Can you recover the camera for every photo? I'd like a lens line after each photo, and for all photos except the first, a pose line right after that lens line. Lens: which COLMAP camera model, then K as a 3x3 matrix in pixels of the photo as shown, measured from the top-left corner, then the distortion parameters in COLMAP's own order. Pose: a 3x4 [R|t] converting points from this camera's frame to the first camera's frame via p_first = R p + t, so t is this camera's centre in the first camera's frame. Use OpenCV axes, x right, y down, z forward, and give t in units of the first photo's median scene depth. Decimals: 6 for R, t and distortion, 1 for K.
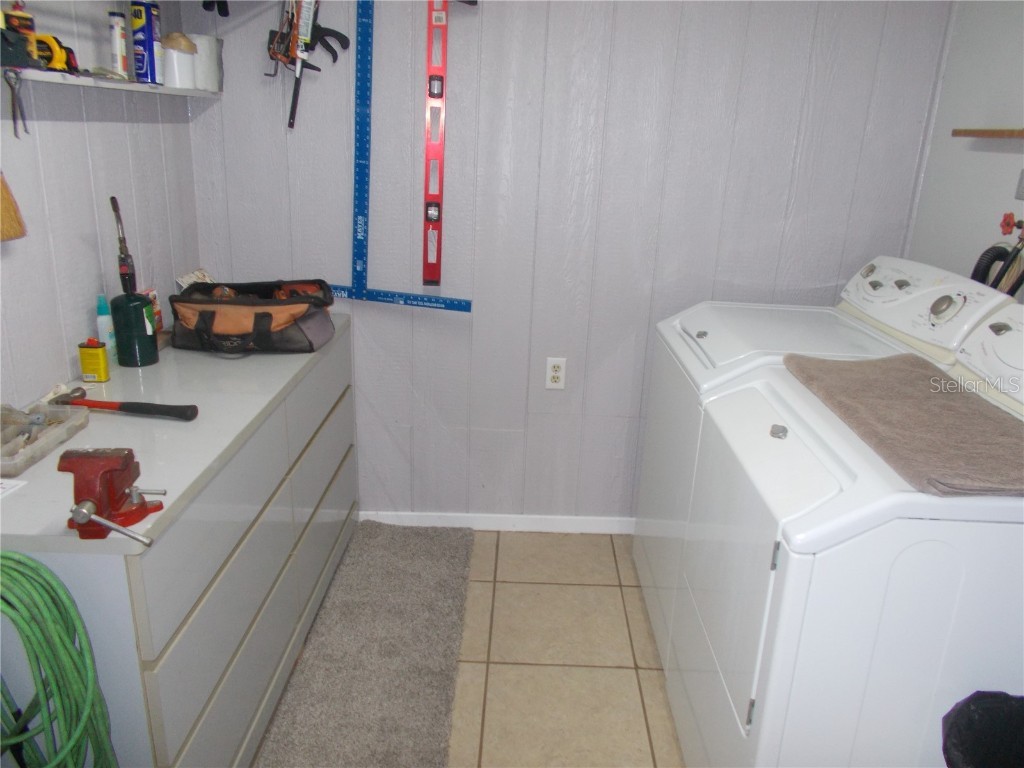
lens RADIAL K [[792.1, 0, 504.5], [0, 792.1, 384.3], [0, 0, 1]] dist [0.011742, -0.000847]
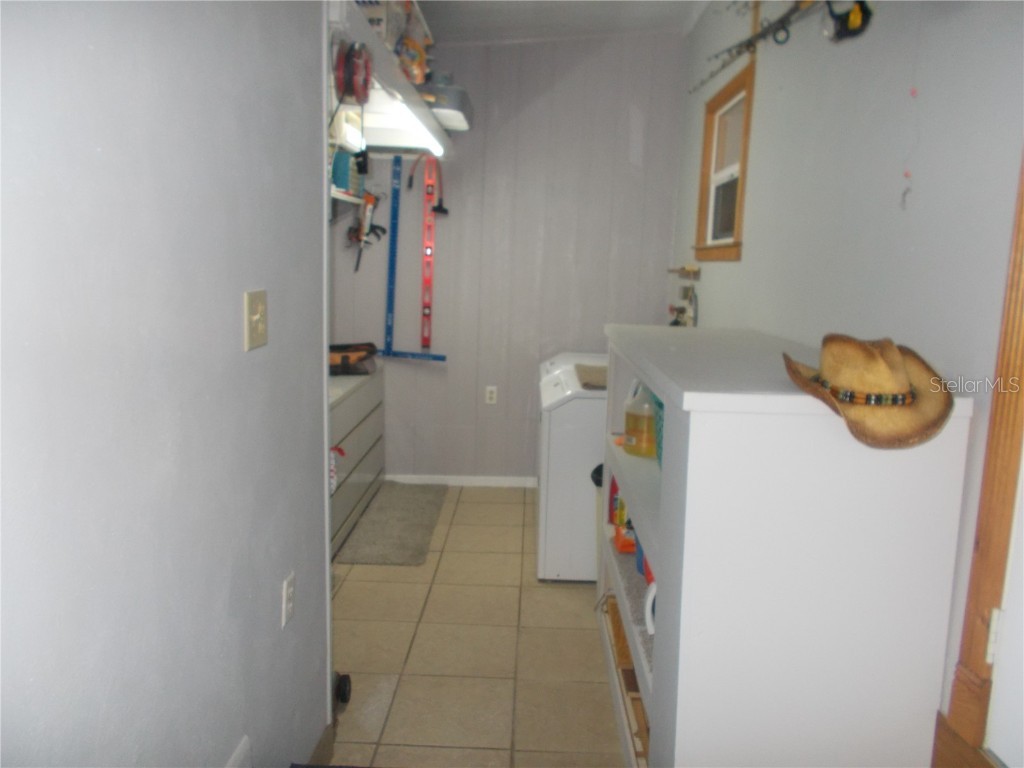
lens RADIAL K [[792.1, 0, 515.9], [0, 792.1, 385.5], [0, 0, 1]] dist [0.011742, -0.000847]
pose [[0.999905, -0.007532, 0.011555, 0.108770], [0.009256, 0.987514, -0.157260, 0.279191], [-0.010226, 0.157352, 0.987490, -0.929766]]
